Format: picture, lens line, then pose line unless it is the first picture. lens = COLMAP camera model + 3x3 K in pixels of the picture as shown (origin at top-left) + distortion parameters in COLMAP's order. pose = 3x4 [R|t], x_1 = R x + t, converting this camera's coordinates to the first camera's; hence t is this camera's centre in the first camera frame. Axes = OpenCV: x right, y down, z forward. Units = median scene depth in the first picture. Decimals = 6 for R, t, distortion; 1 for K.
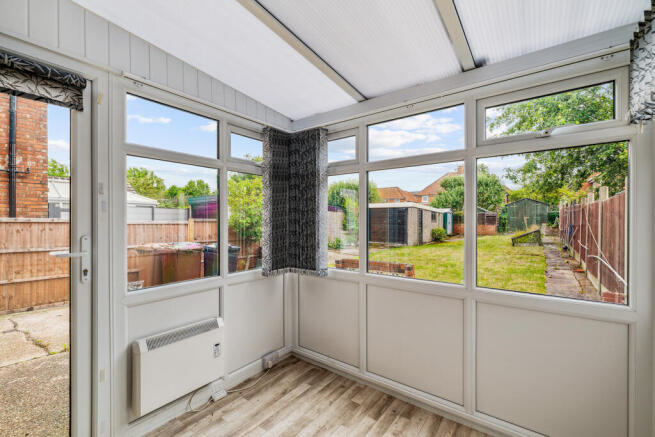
lens RADIAL K [[283.9, 0, 328.5], [0, 283.9, 219.5], [0, 0, 1]] dist [-0.000279, 0.000138]
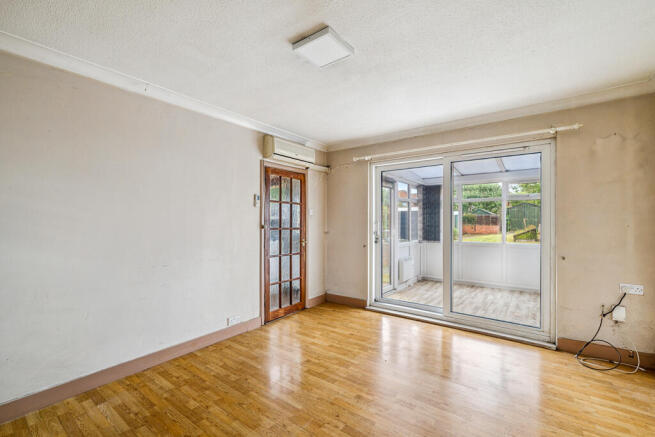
lens RADIAL K [[283.9, 0, 328.5], [0, 283.9, 219.5], [0, 0, 1]] dist [-0.000279, 0.000138]
pose [[1.000000, 0.000933, 0.000230, -1.106008], [-0.000932, 0.999994, -0.003294, -0.002610], [-0.000233, 0.003294, 0.999995, -1.630810]]
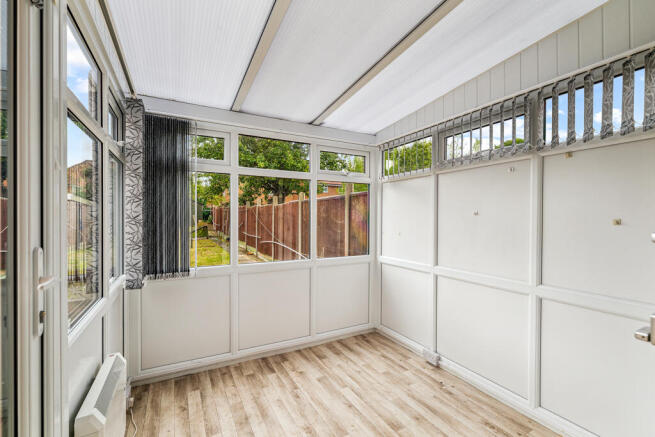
lens RADIAL K [[283.9, 0, 328.5], [0, 283.9, 219.5], [0, 0, 1]] dist [-0.000279, 0.000138]
pose [[0.421067, -0.003766, 0.907022, -0.749550], [-0.006985, 0.999948, 0.007395, -0.002734], [-0.907003, -0.009449, 0.421019, 0.199322]]
